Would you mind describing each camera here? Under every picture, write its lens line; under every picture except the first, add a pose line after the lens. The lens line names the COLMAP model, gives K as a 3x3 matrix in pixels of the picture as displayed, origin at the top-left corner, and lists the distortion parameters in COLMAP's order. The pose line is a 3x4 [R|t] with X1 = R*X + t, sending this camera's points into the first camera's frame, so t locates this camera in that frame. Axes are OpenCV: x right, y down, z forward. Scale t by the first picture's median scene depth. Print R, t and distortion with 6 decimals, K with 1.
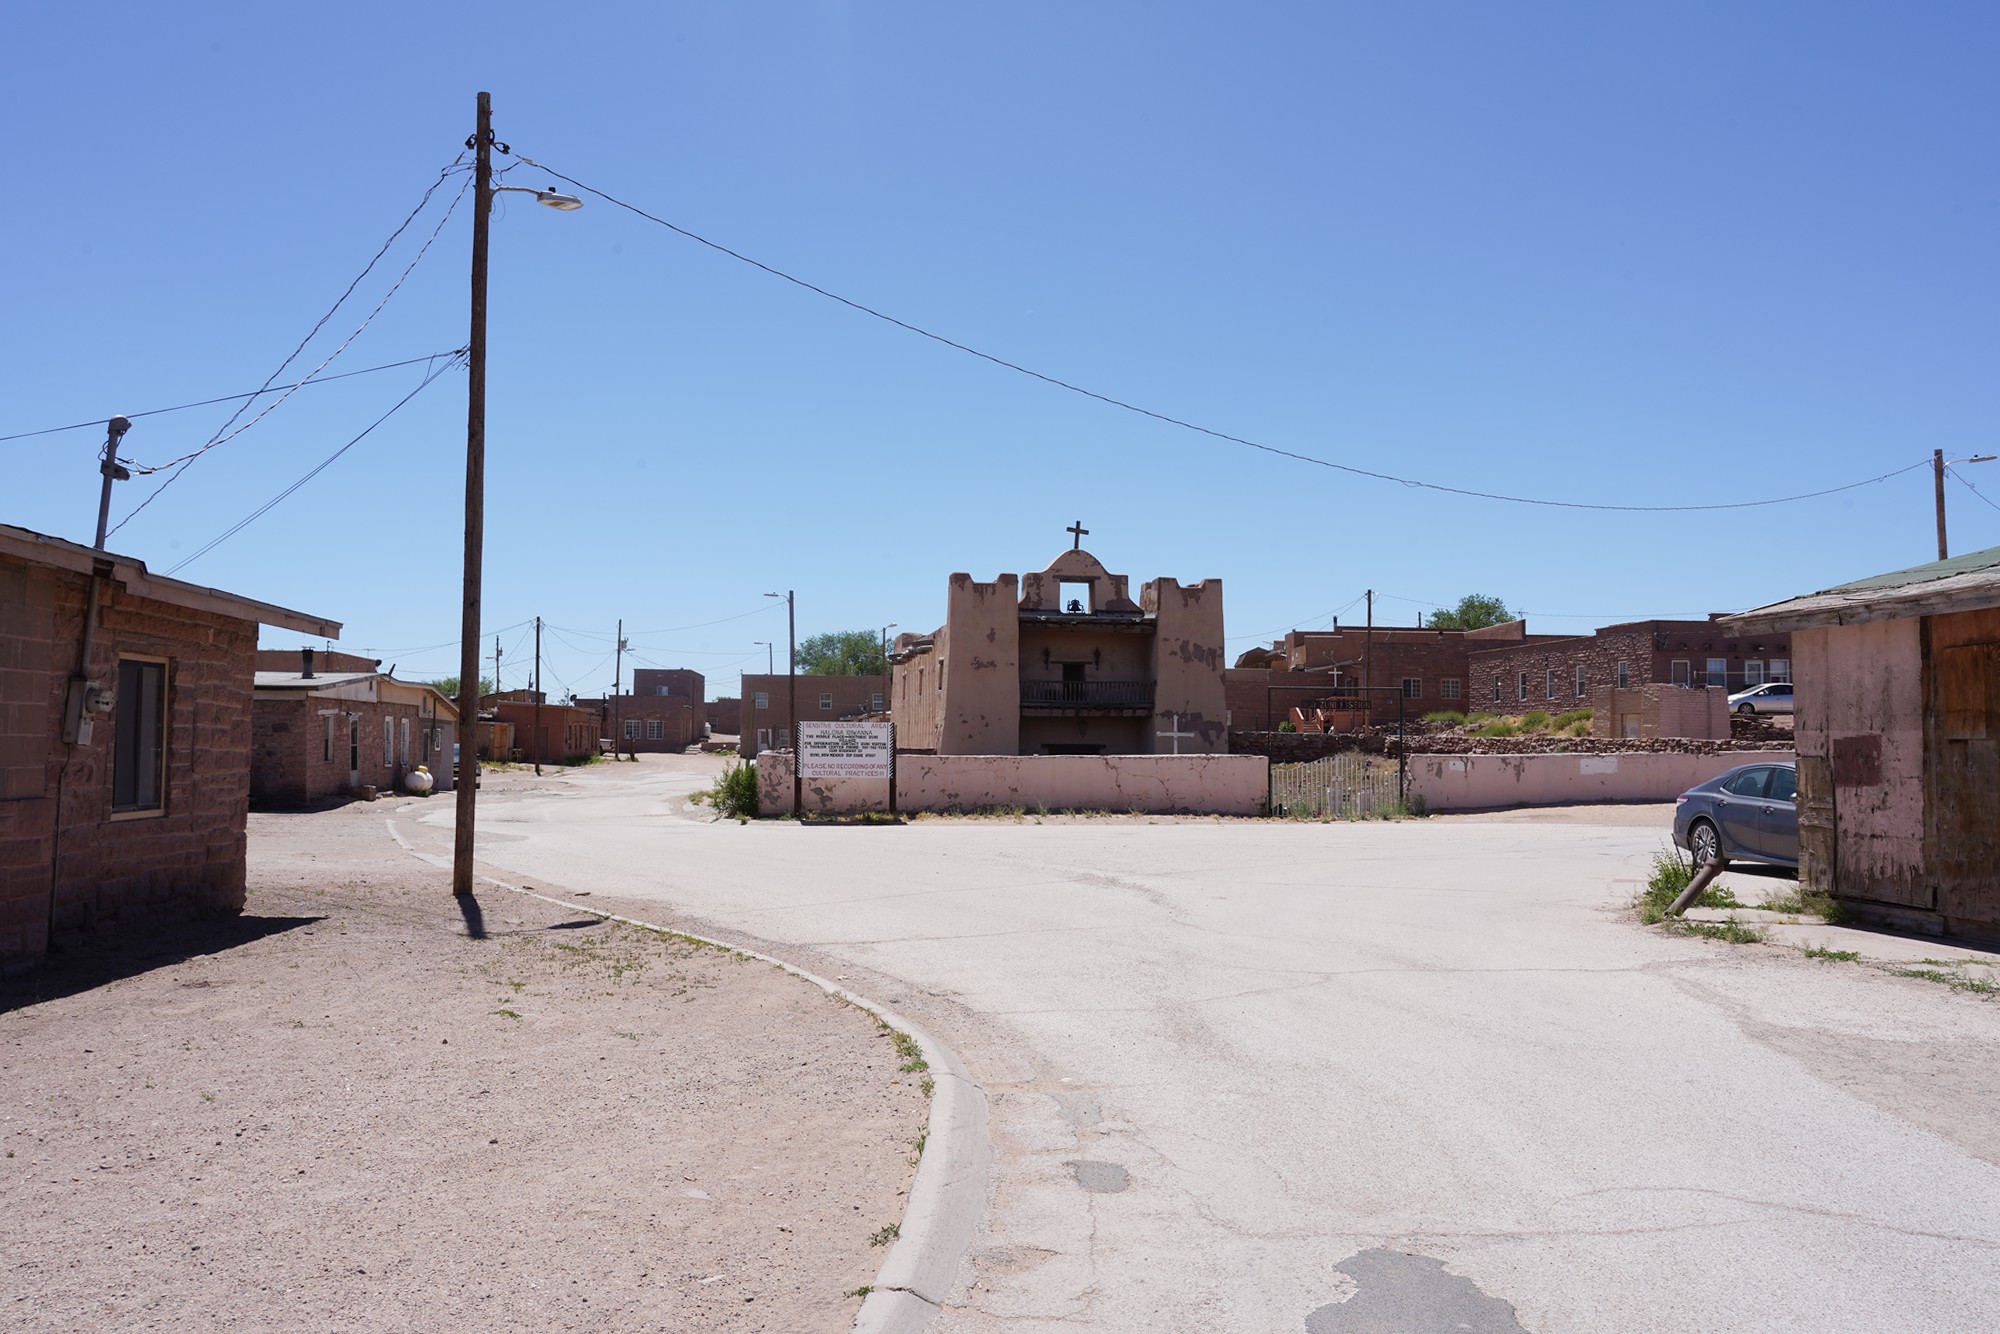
lens RADIAL K [[1593.7, 0, 1000.0], [0, 1593.7, 667.0], [0, 0, 1]] dist [-0.014239, 0.006375]
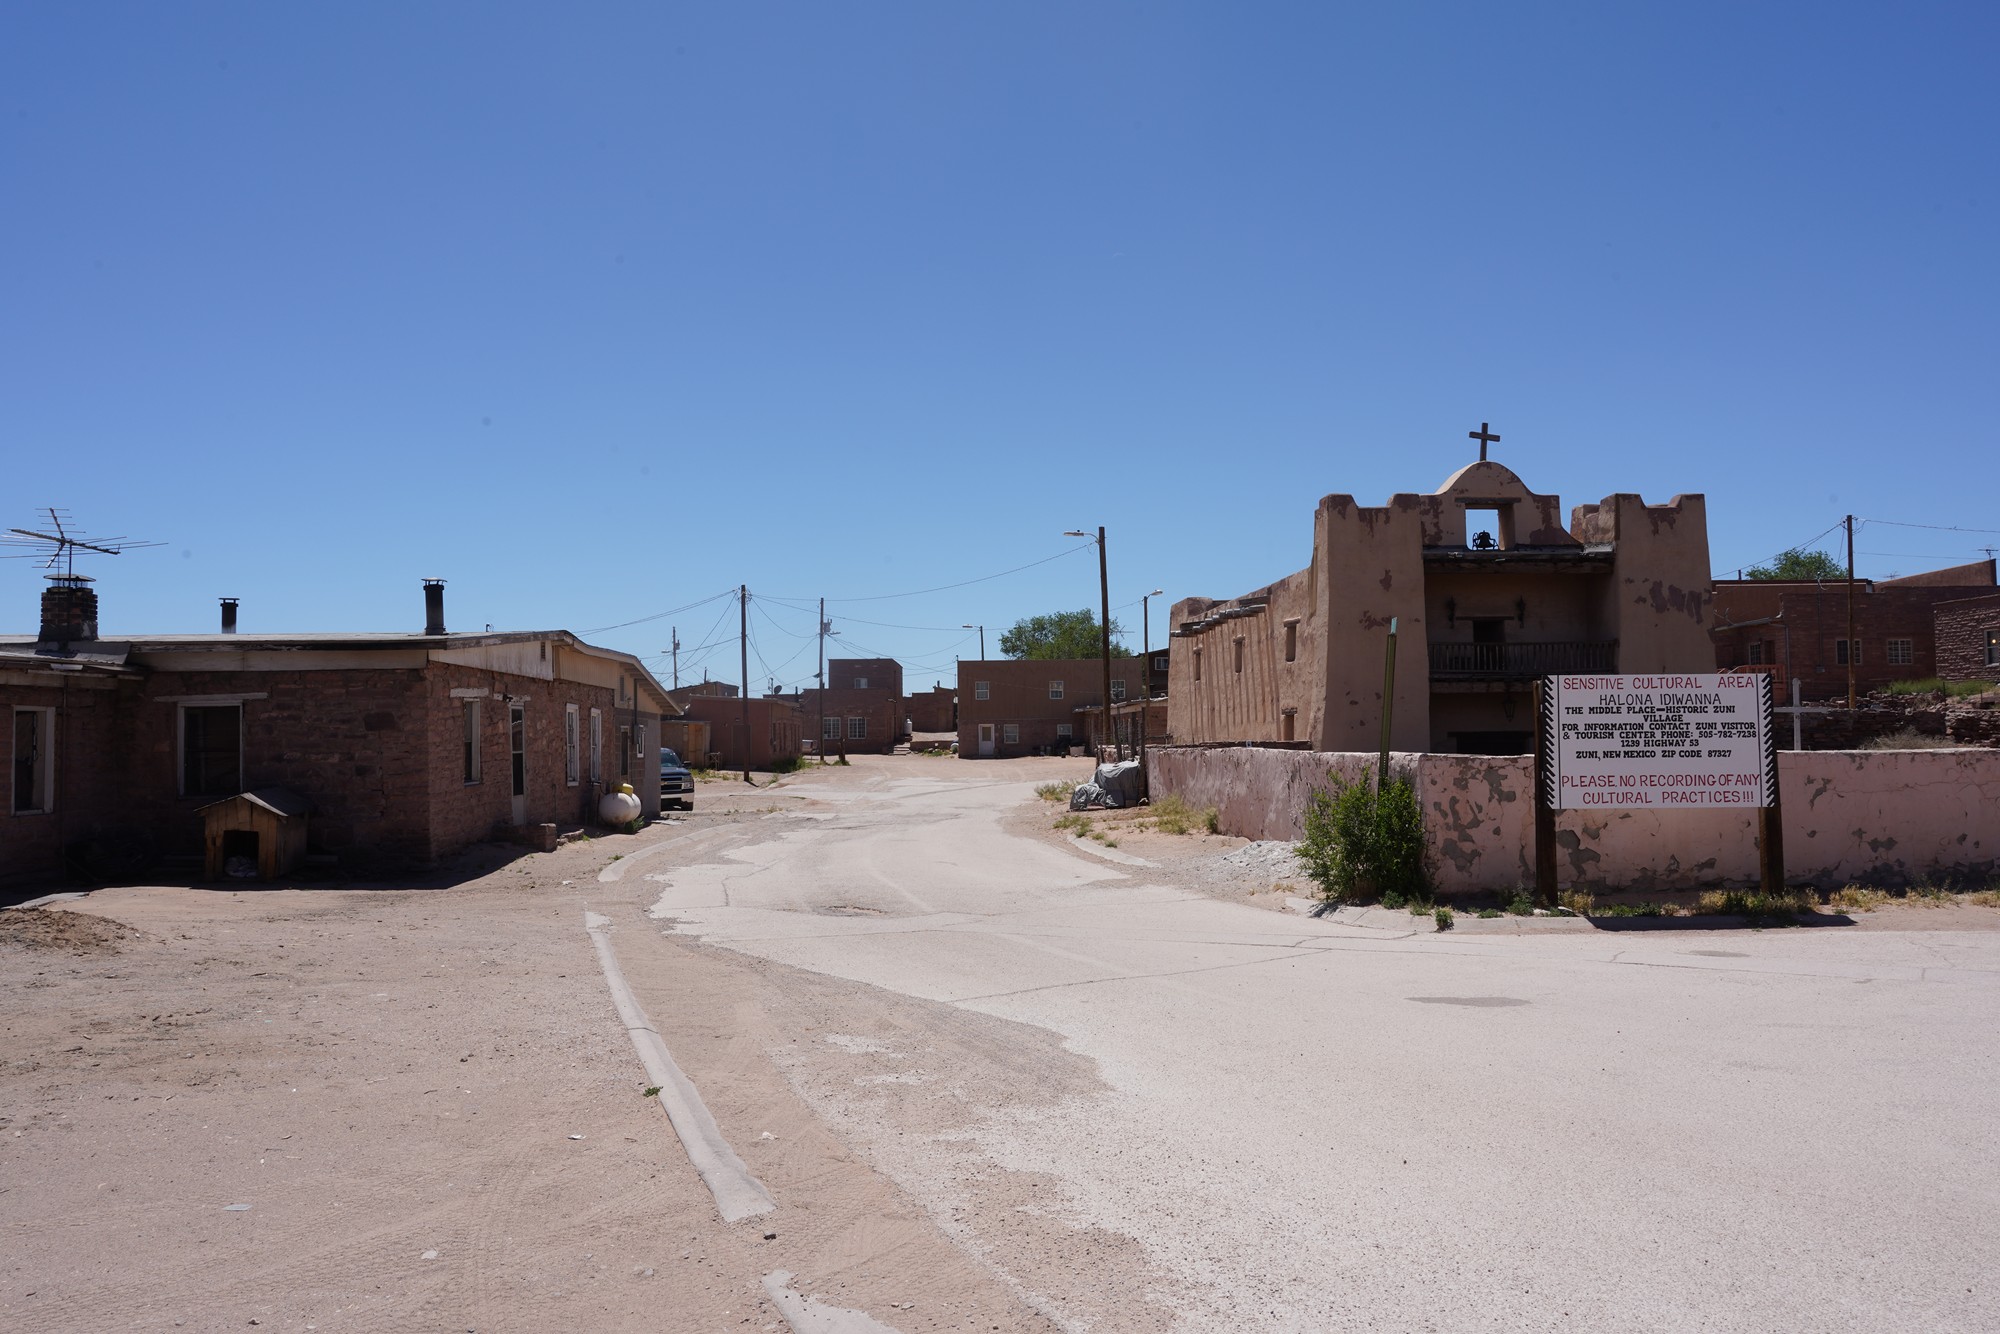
lens RADIAL K [[1568.4, 0, 995.2], [0, 1568.4, 671.6], [0, 0, 1]] dist [-0.016259, 0.014280]
pose [[0.995458, -0.023412, -0.092274, -0.112627], [0.023844, 0.999709, 0.003580, 0.013757], [0.092164, -0.005764, 0.995727, 0.280855]]
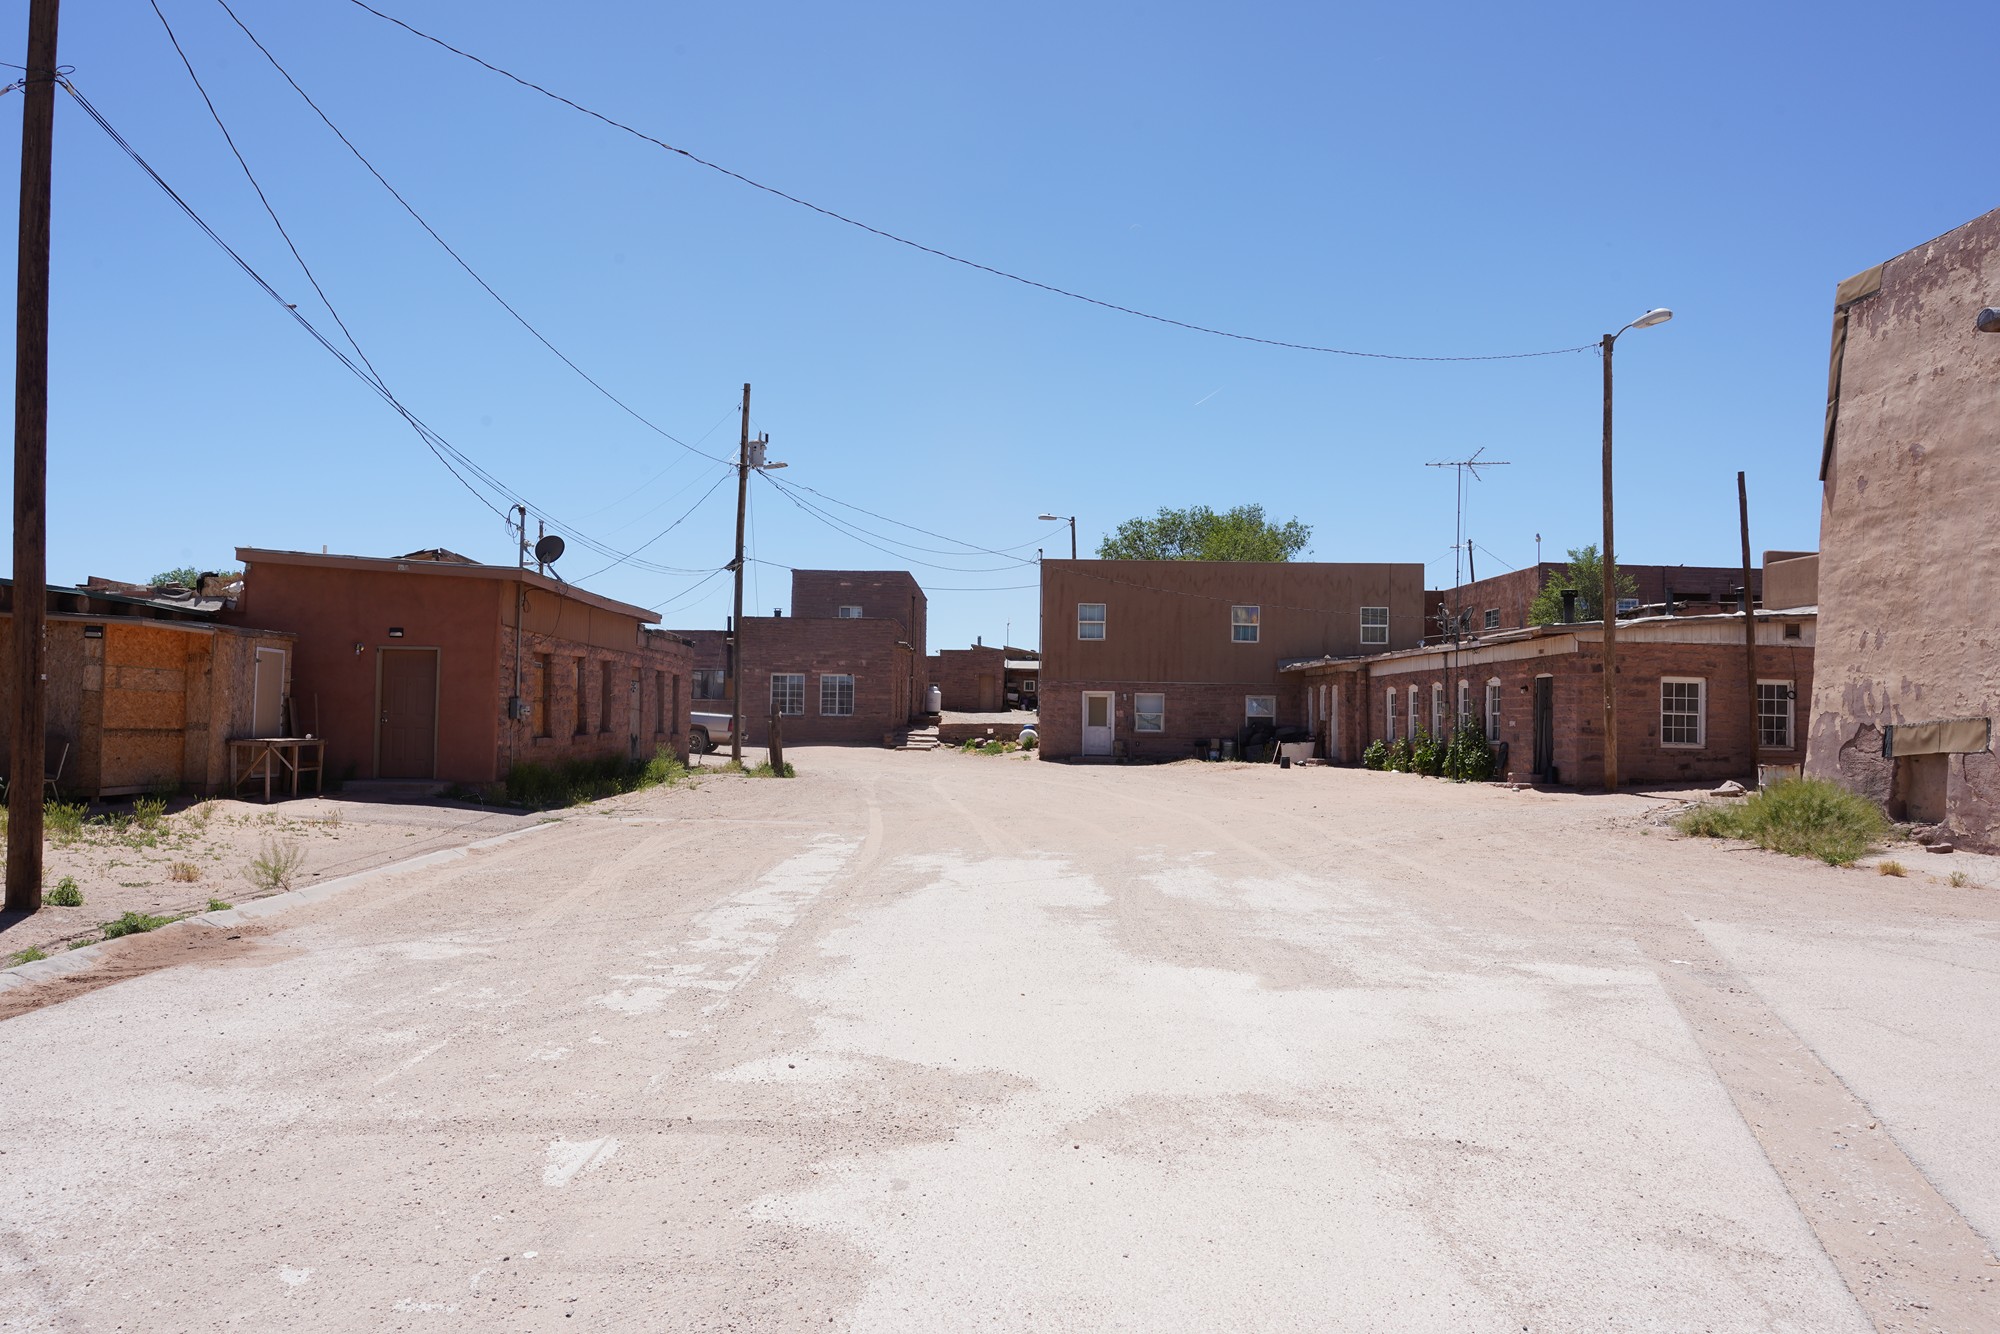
lens RADIAL K [[1568.4, 0, 995.2], [0, 1568.4, 671.6], [0, 0, 1]] dist [-0.016259, 0.014280]
pose [[0.994396, 0.002037, -0.105700, -0.229989], [-0.000938, 0.999945, 0.010445, 0.051889], [0.105716, -0.010287, 0.994343, 1.036334]]
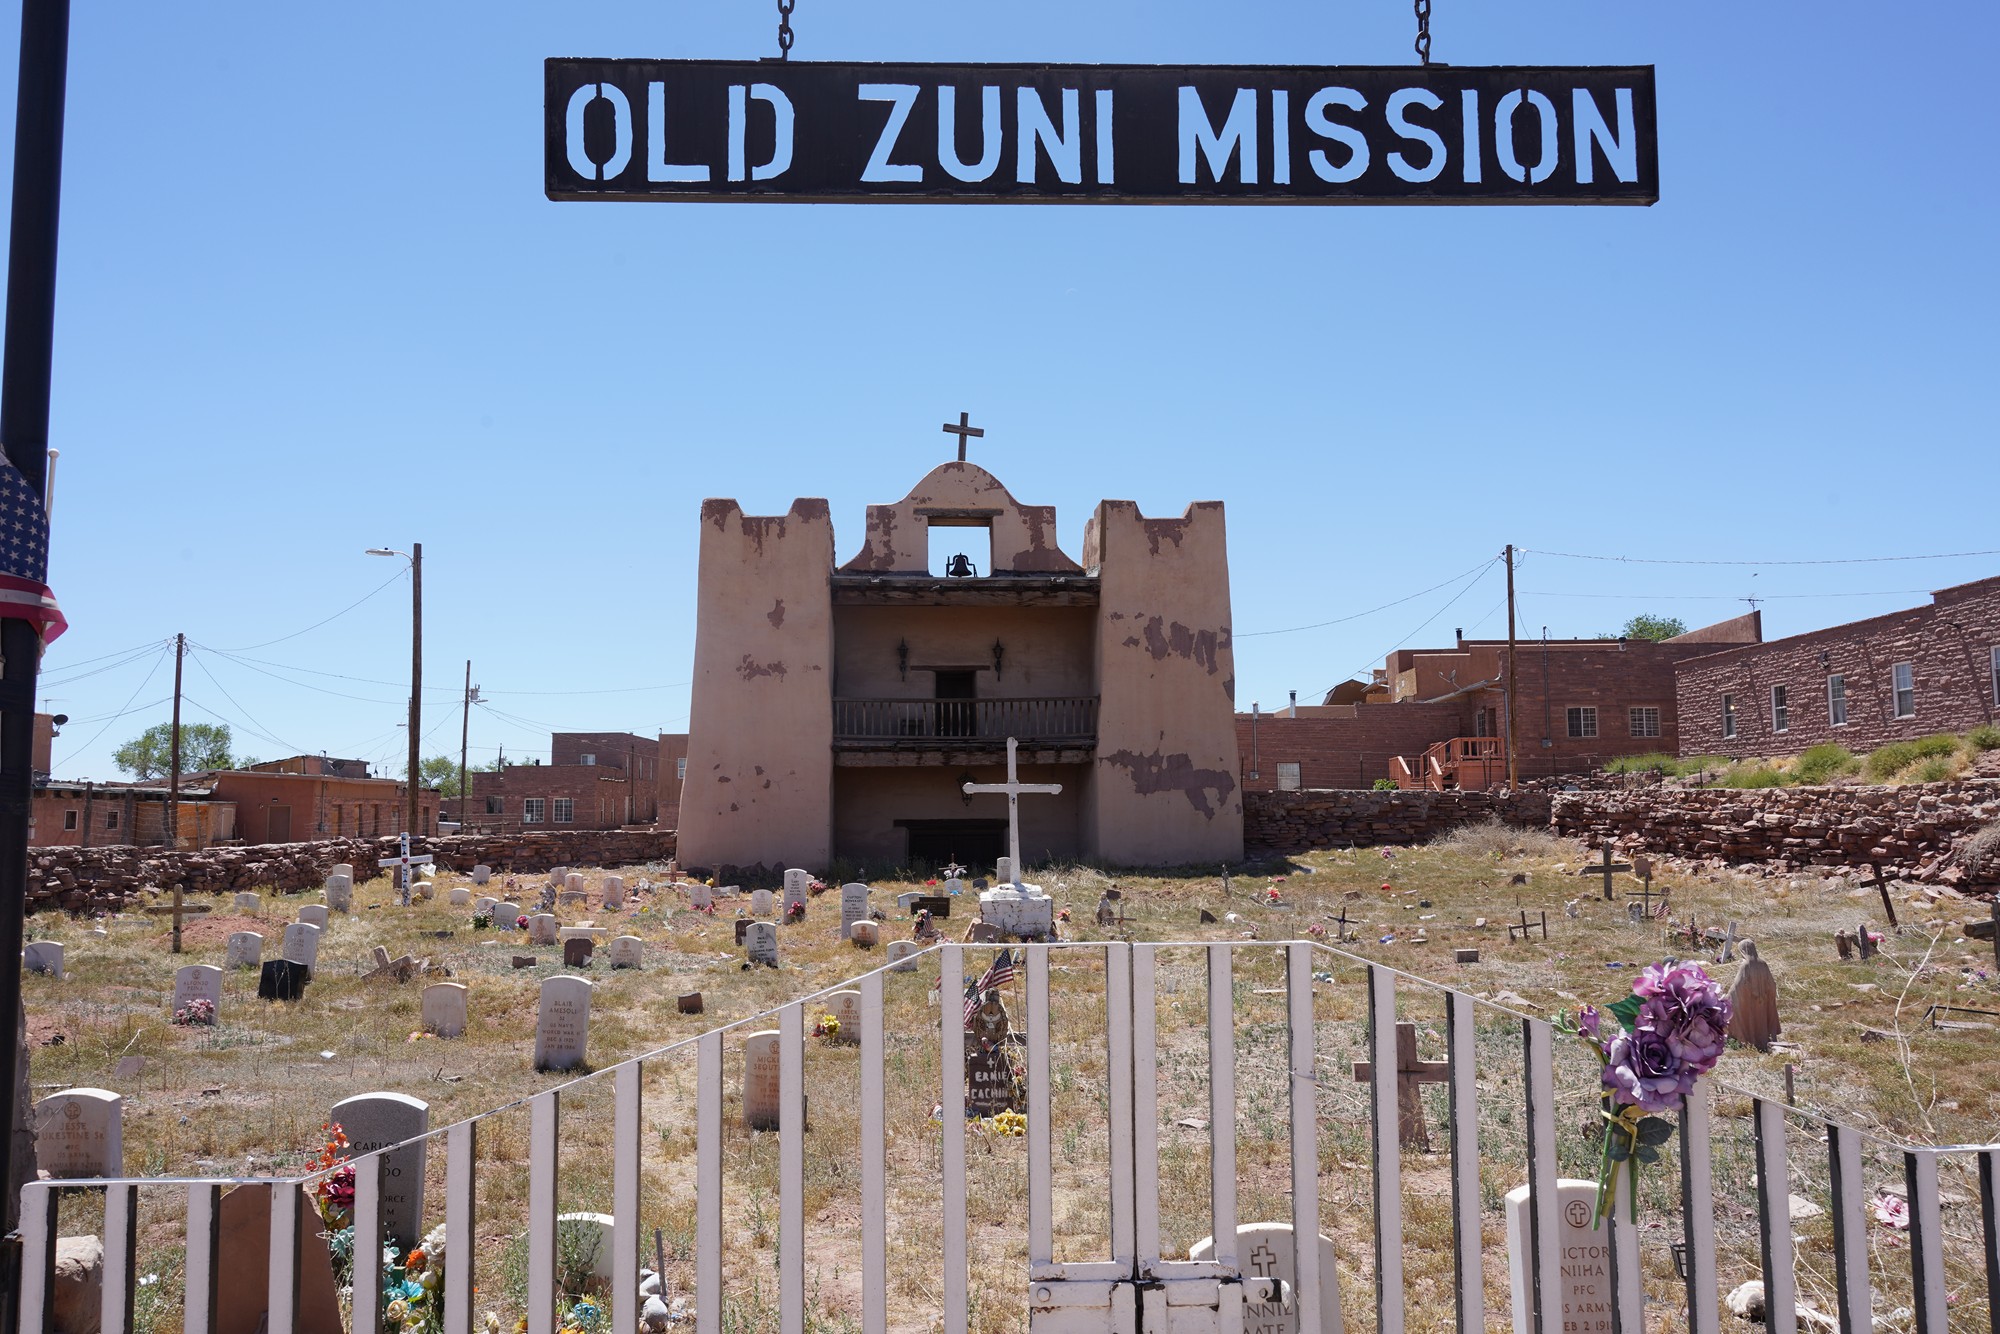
lens RADIAL K [[1568.4, 0, 995.2], [0, 1568.4, 671.6], [0, 0, 1]] dist [-0.016259, 0.014280]
pose [[0.995836, -0.025388, -0.087560, 0.108420], [0.021204, 0.998604, -0.048380, 0.025061], [0.088666, 0.046322, 0.994984, 0.480617]]
